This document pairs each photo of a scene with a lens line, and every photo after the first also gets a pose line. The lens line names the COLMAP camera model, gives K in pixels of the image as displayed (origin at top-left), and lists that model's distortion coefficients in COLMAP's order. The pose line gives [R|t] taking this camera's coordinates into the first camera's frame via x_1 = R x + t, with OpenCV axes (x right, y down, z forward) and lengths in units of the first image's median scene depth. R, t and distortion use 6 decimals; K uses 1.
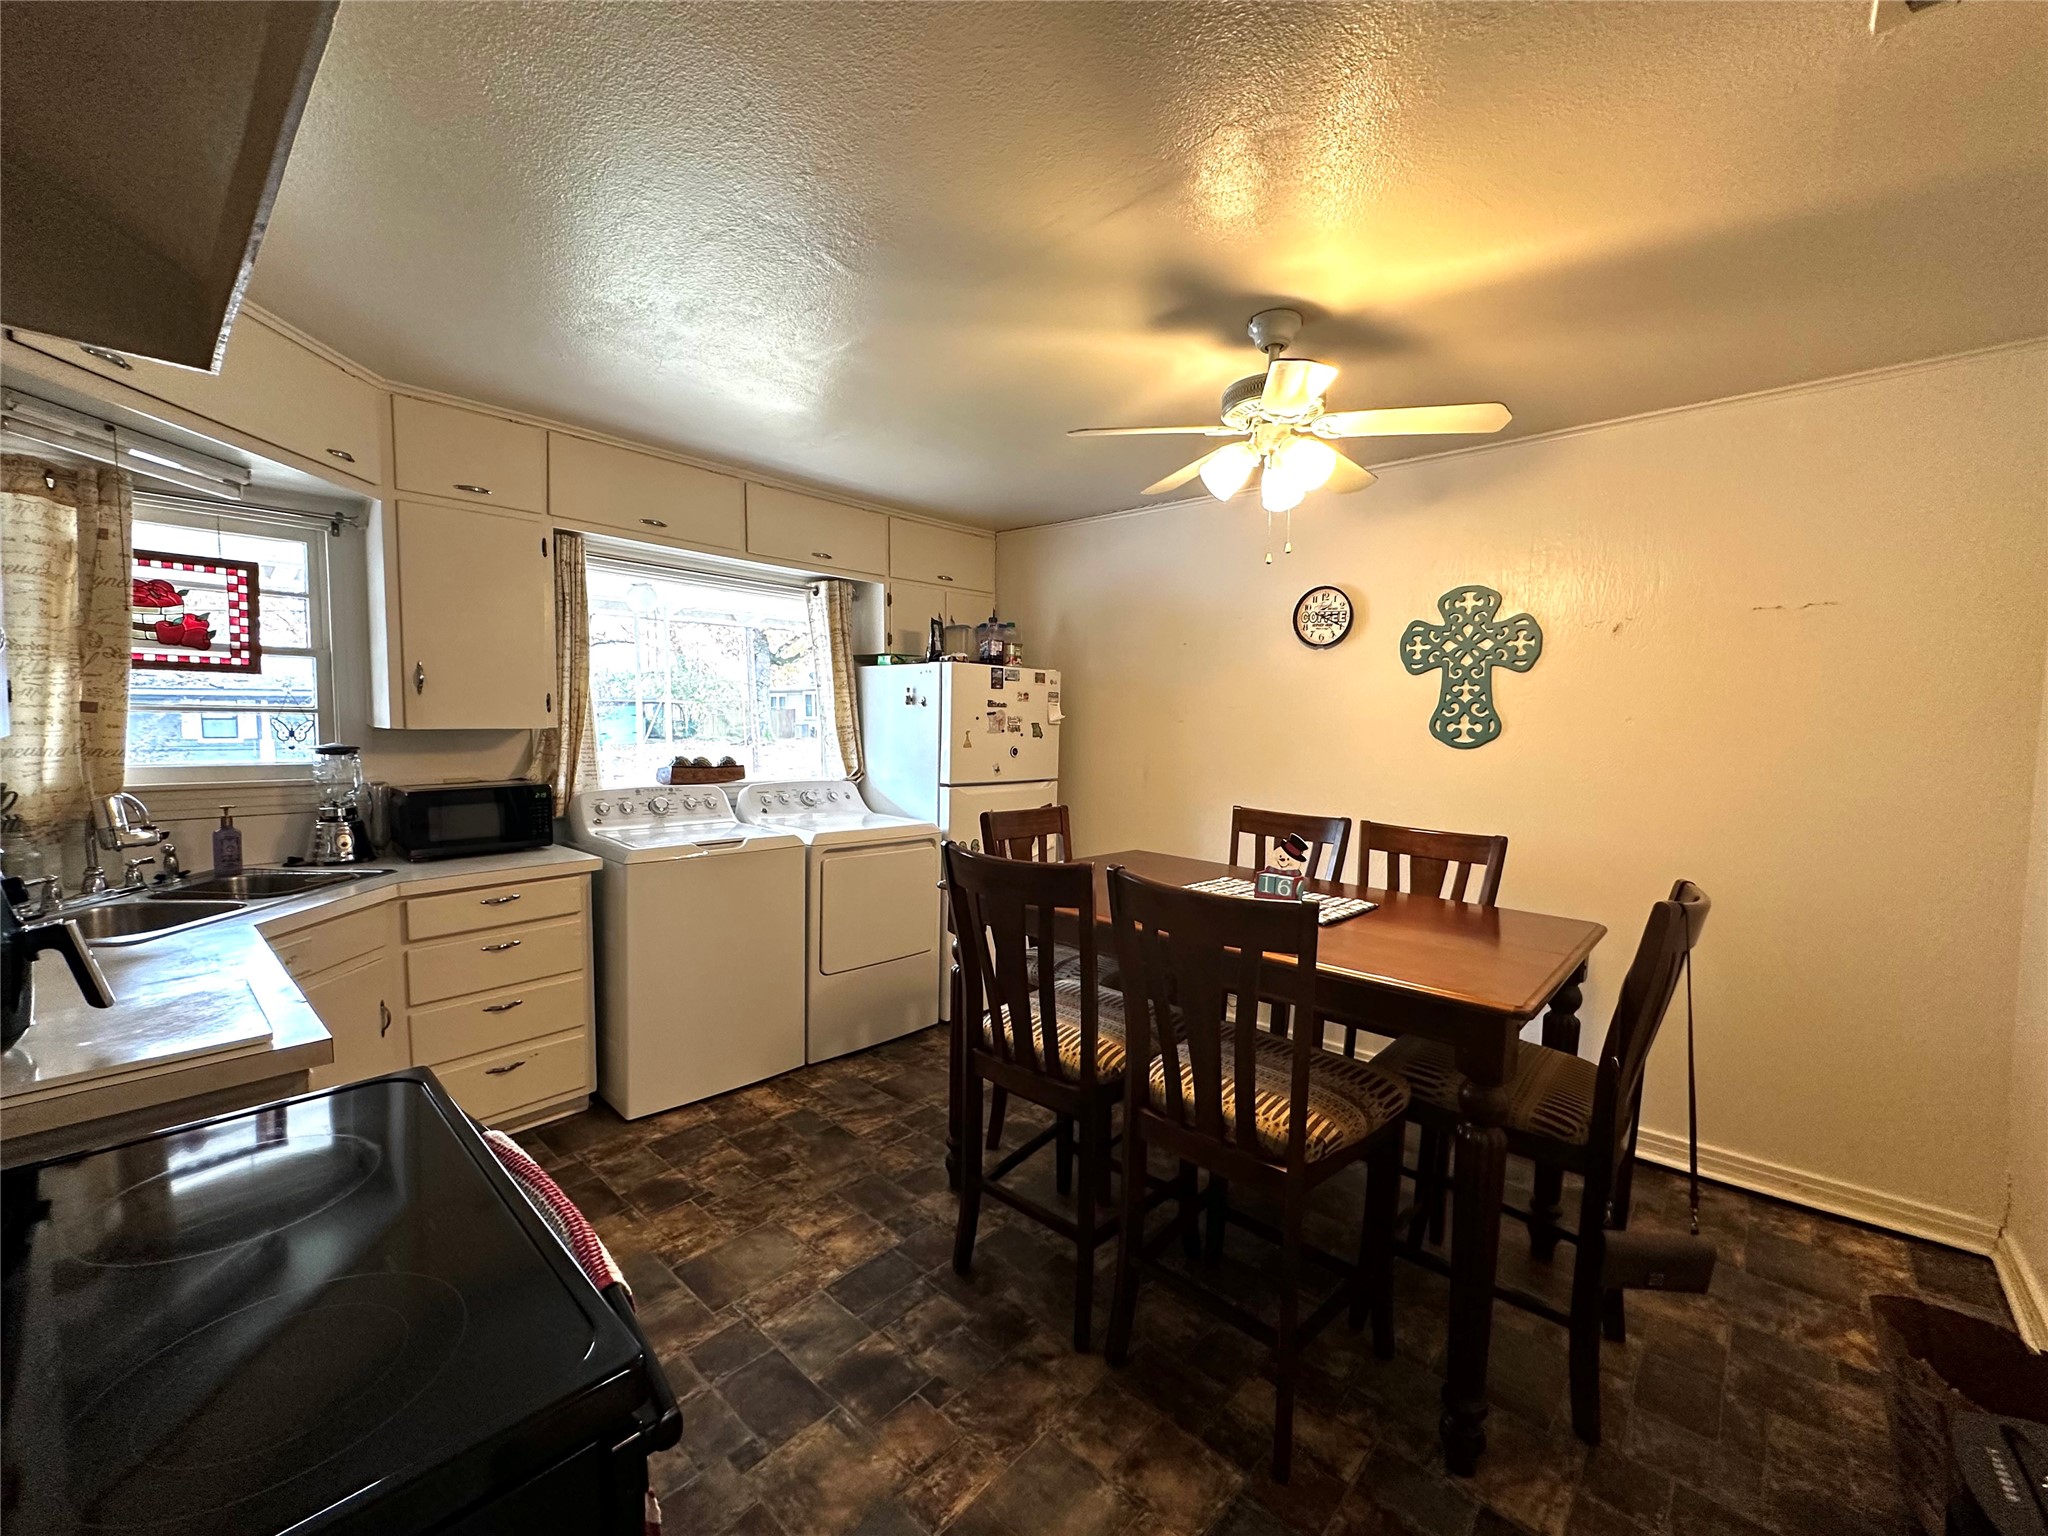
lens RADIAL K [[826.7, 0, 1024.0], [0, 826.7, 768.0], [0, 0, 1]] dist [-0.001278, -0.000194]
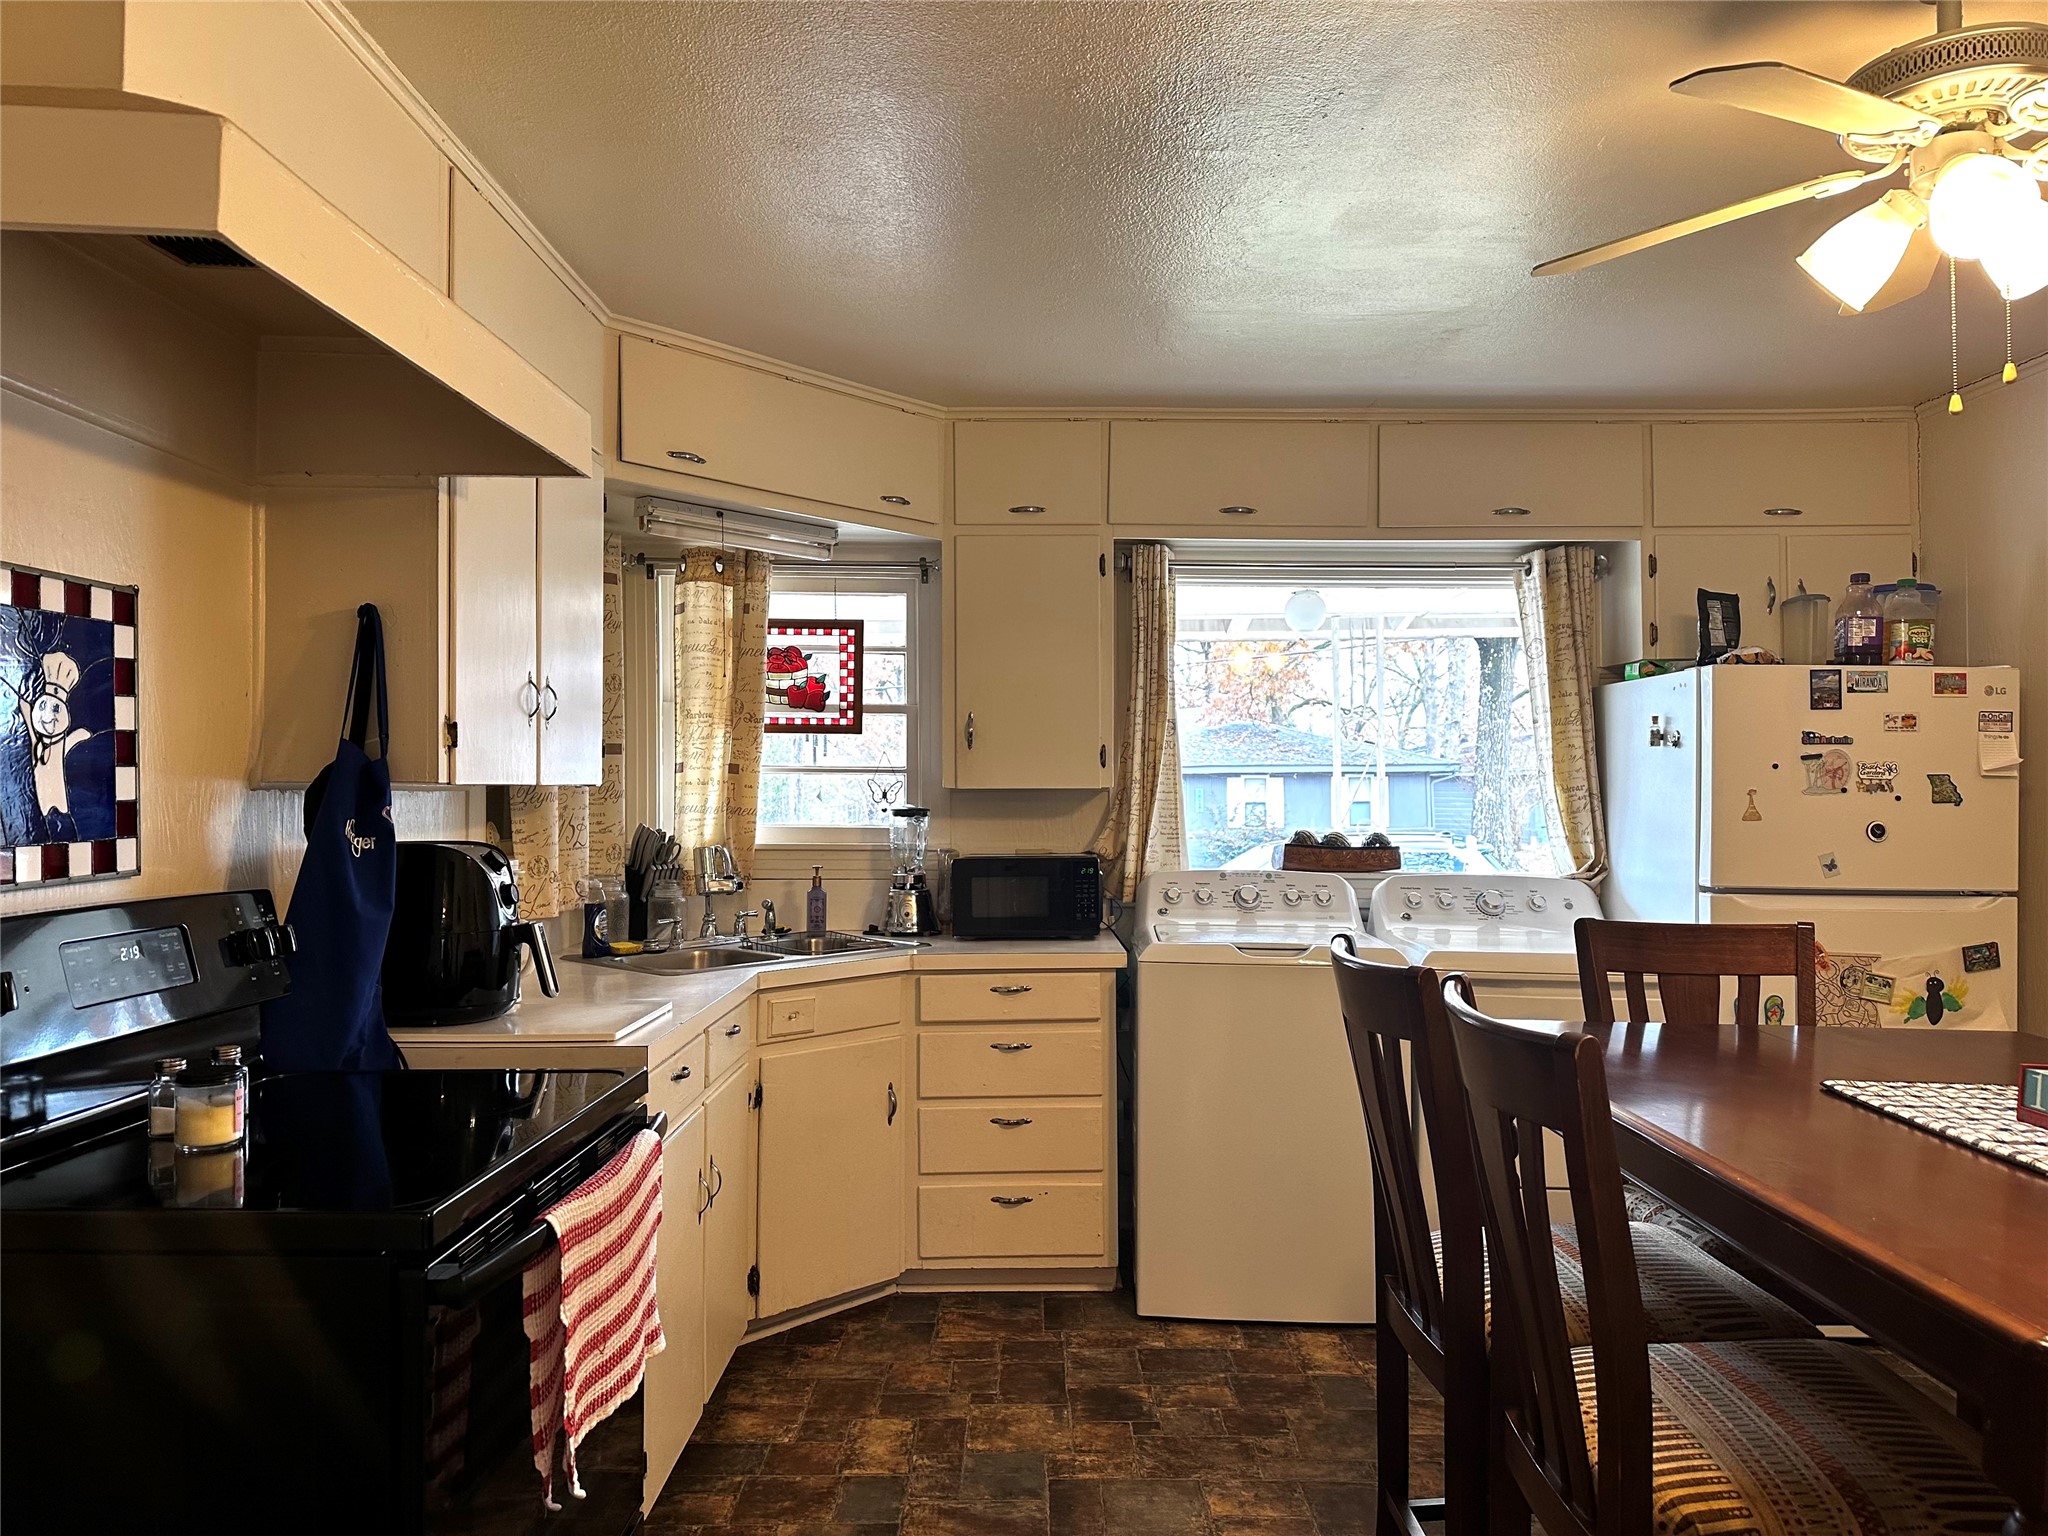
lens RADIAL K [[1417.1, 0, 1034.3], [0, 1417.1, 772.6], [0, 0, 1]] dist [0.132820, -0.185737]
pose [[0.675177, -0.021794, -0.737334, 0.434237], [-0.038043, 0.997204, -0.064311, 0.030850], [0.736674, 0.071472, 0.672460, 0.030690]]
